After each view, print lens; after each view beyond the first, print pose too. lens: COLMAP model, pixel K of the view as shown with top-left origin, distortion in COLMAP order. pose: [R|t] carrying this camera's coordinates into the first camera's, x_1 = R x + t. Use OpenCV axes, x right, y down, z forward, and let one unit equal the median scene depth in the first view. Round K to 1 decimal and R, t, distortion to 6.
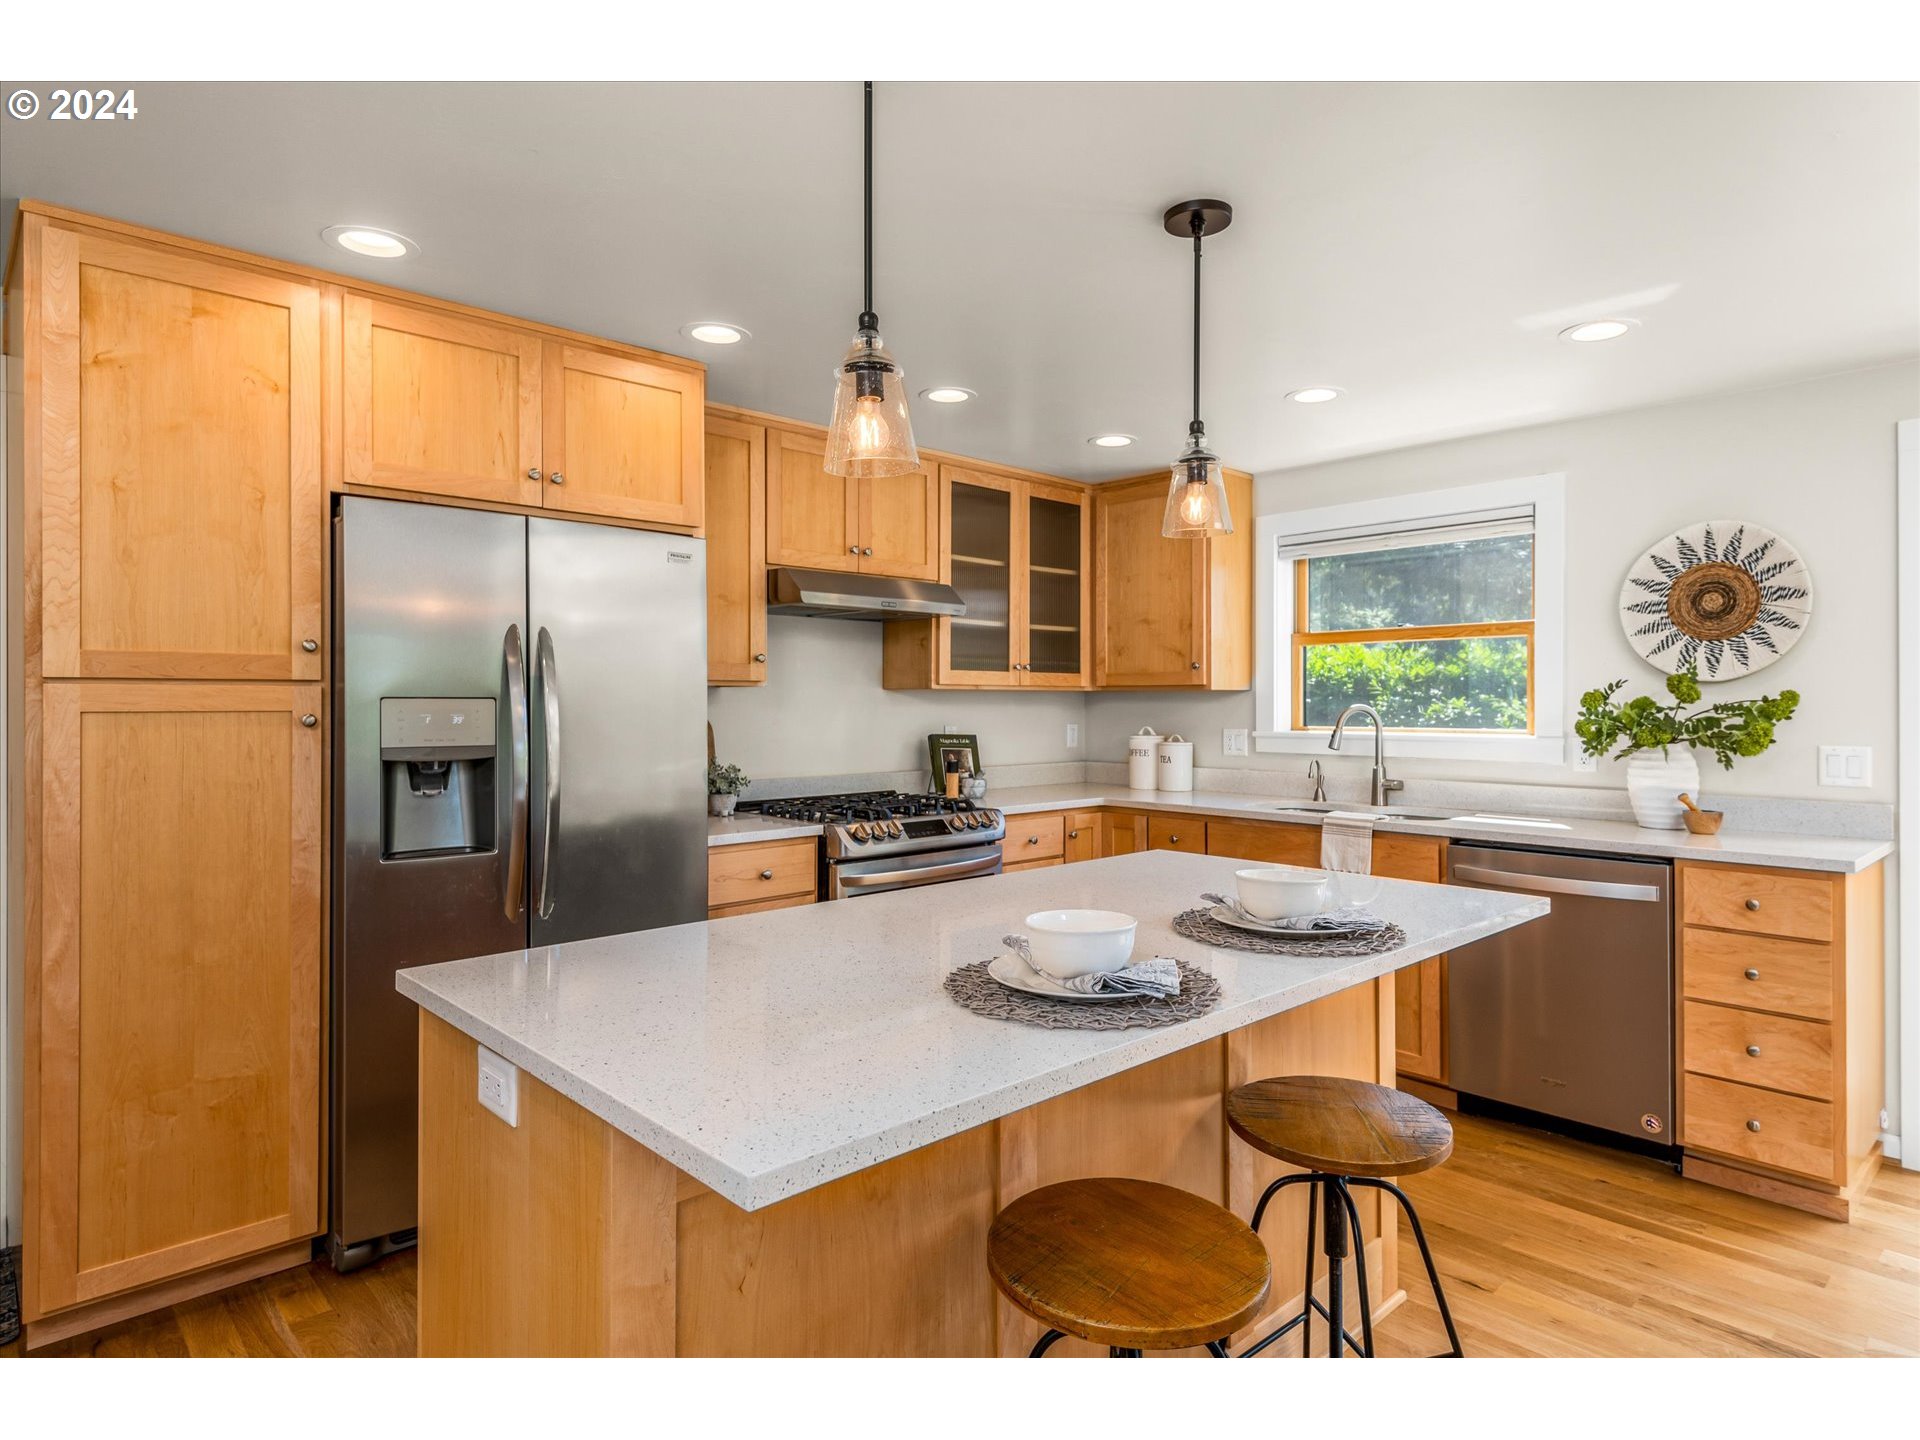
lens RADIAL K [[1070.8, 0, 959.8], [0, 1070.8, 702.4], [0, 0, 1]] dist [0.043301, -0.032175]
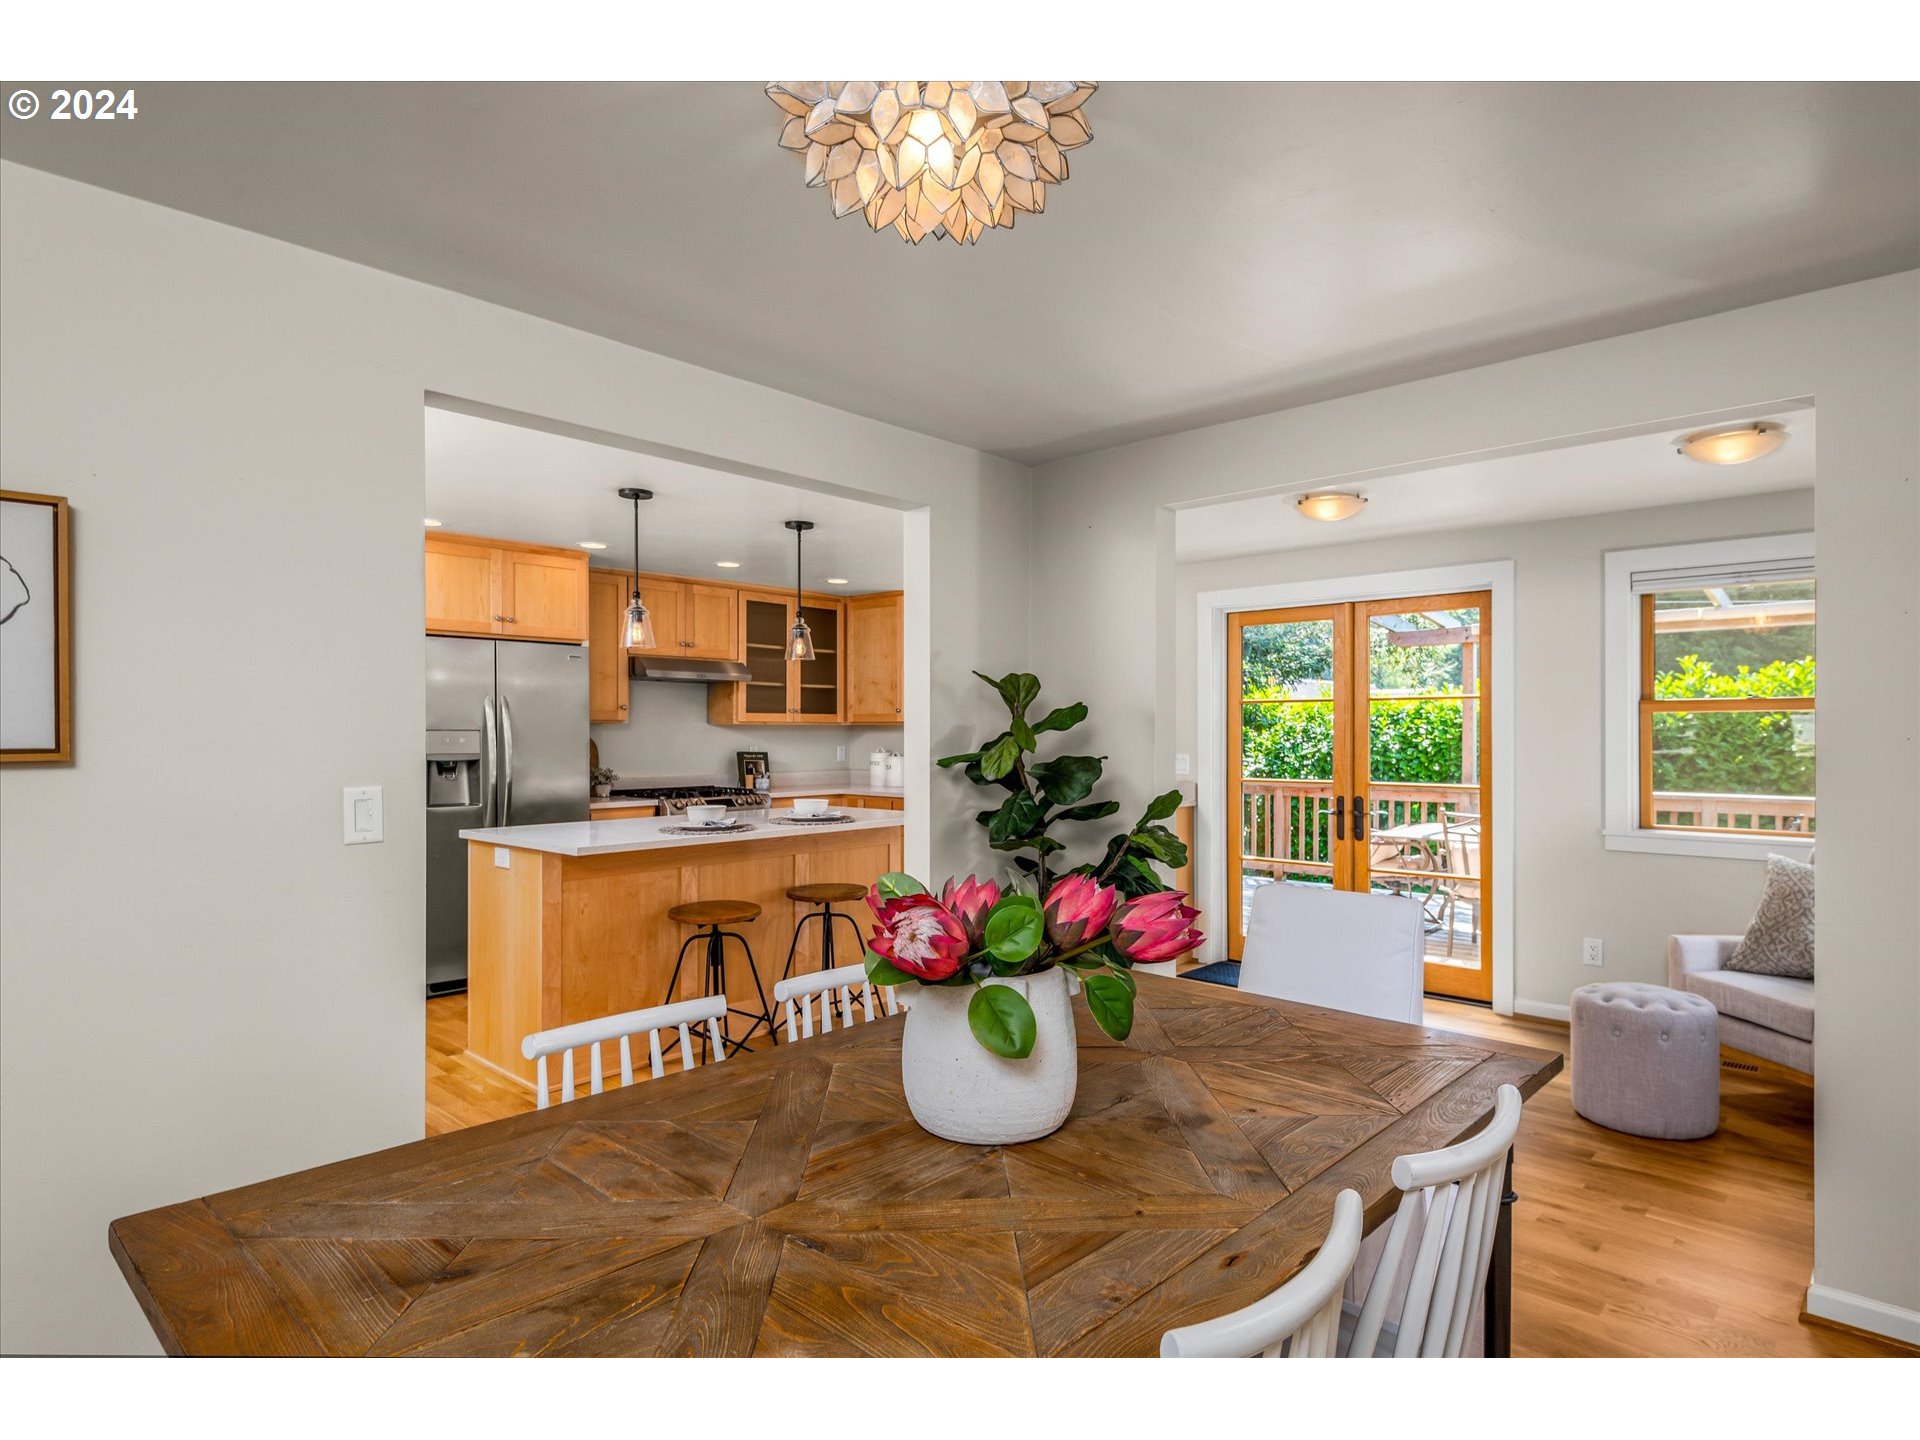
lens RADIAL K [[1030.8, 0, 959.1], [0, 1030.8, 733.0], [0, 0, 1]] dist [0.026793, -0.028523]
pose [[0.996952, 0.002126, 0.077993, 0.203094], [-0.002350, 0.999993, 0.002778, -0.004274], [-0.077987, -0.002953, 0.996950, -0.648314]]
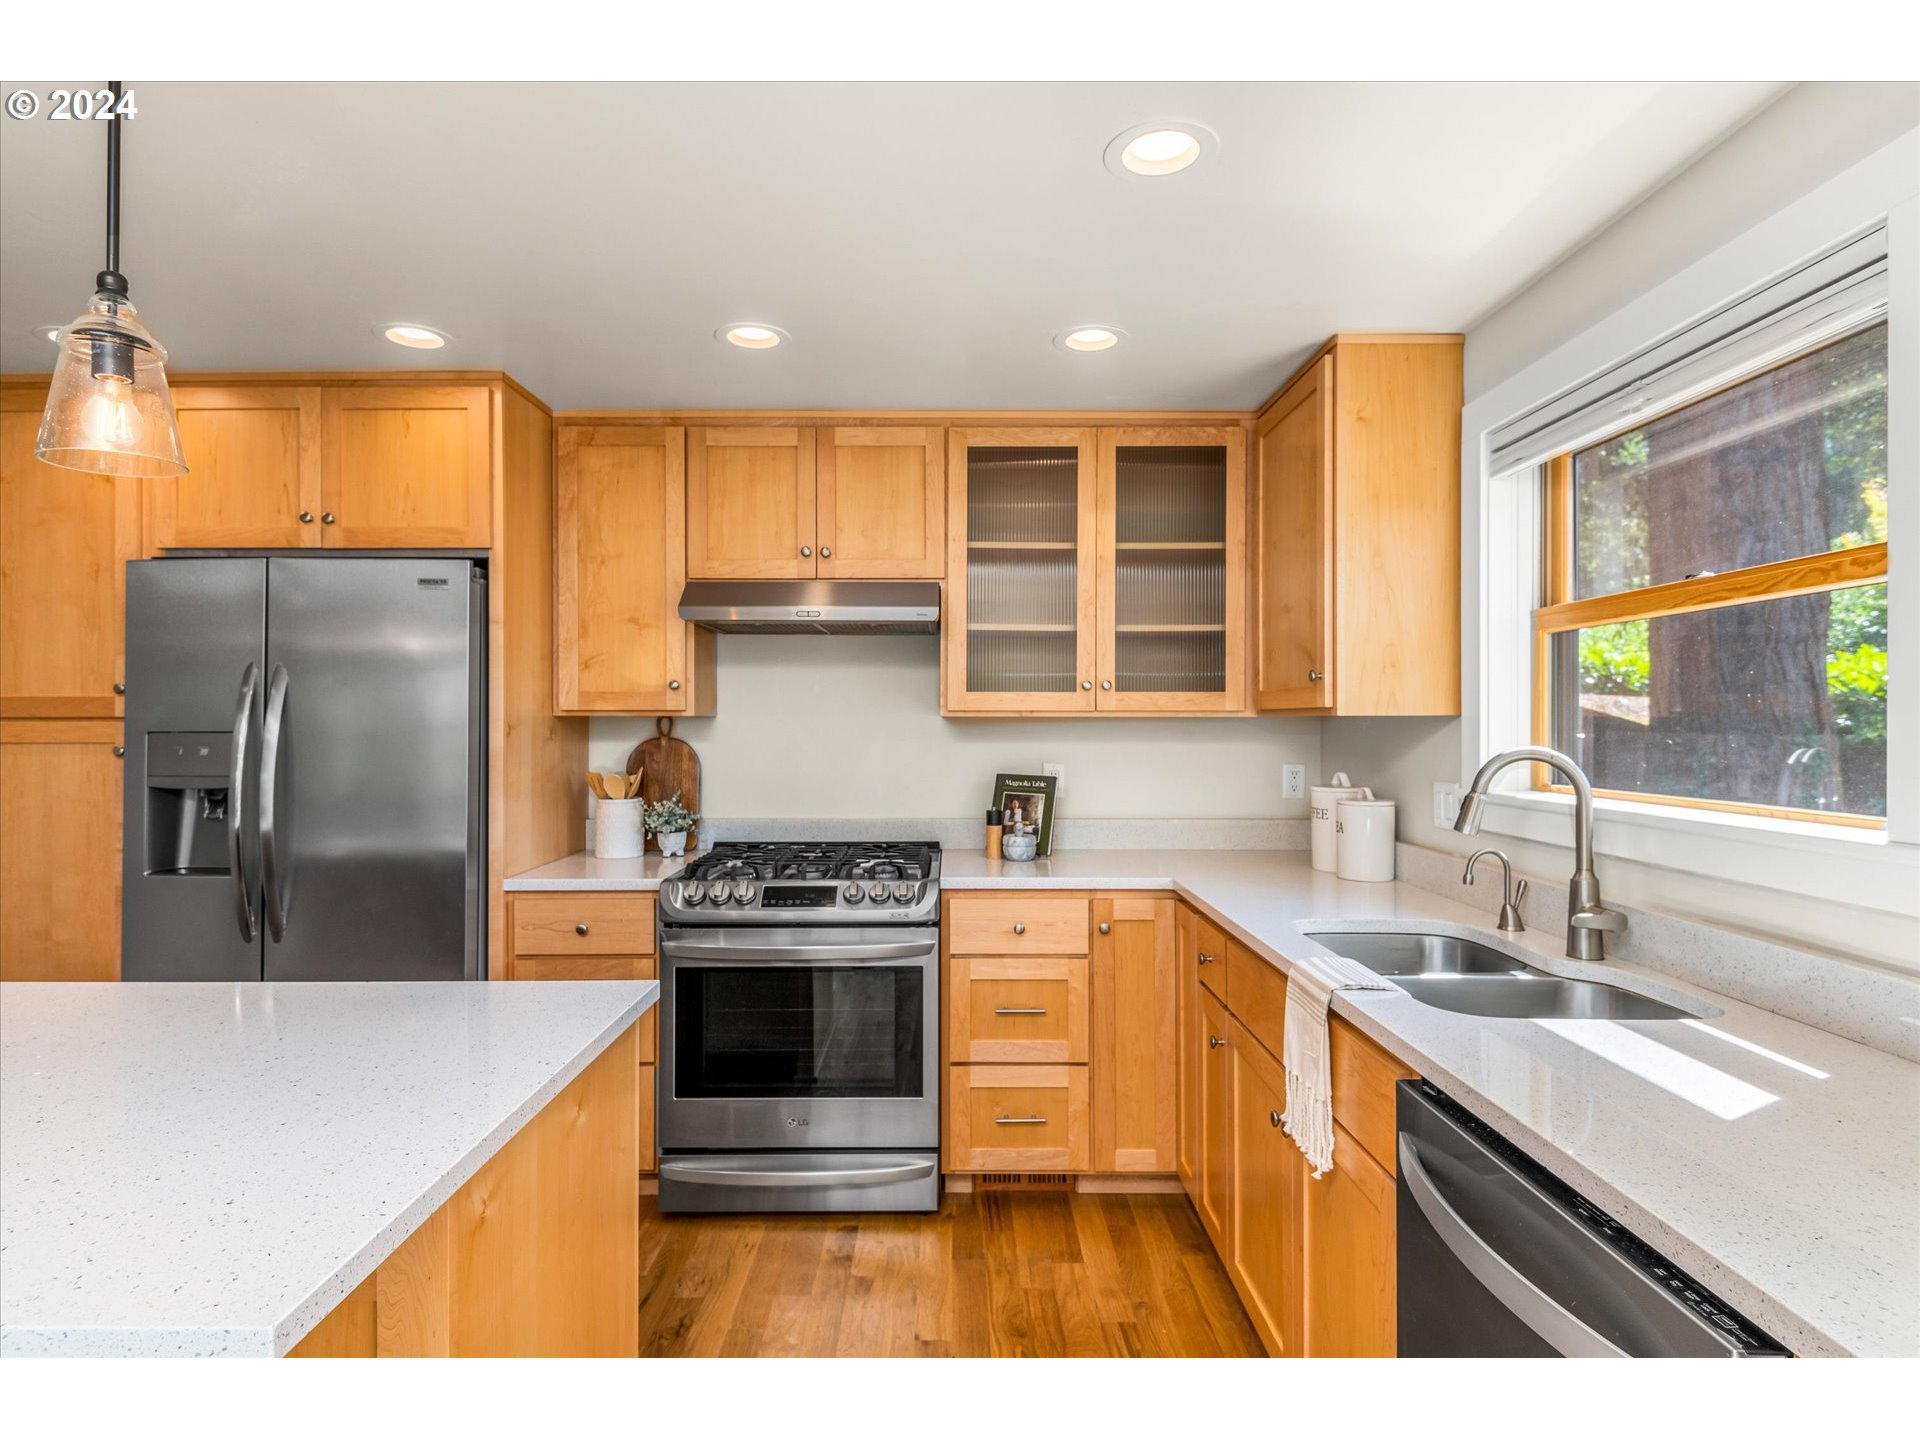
lens RADIAL K [[996.7, 0, 949.2], [0, 996.7, 722.3], [0, 0, 1]] dist [0.023716, -0.025456]
pose [[0.730982, -0.000529, -0.682396, 0.485201], [-0.000067, 1.000000, -0.000847, -0.008147], [0.682397, 0.000665, 0.730982, 0.482046]]
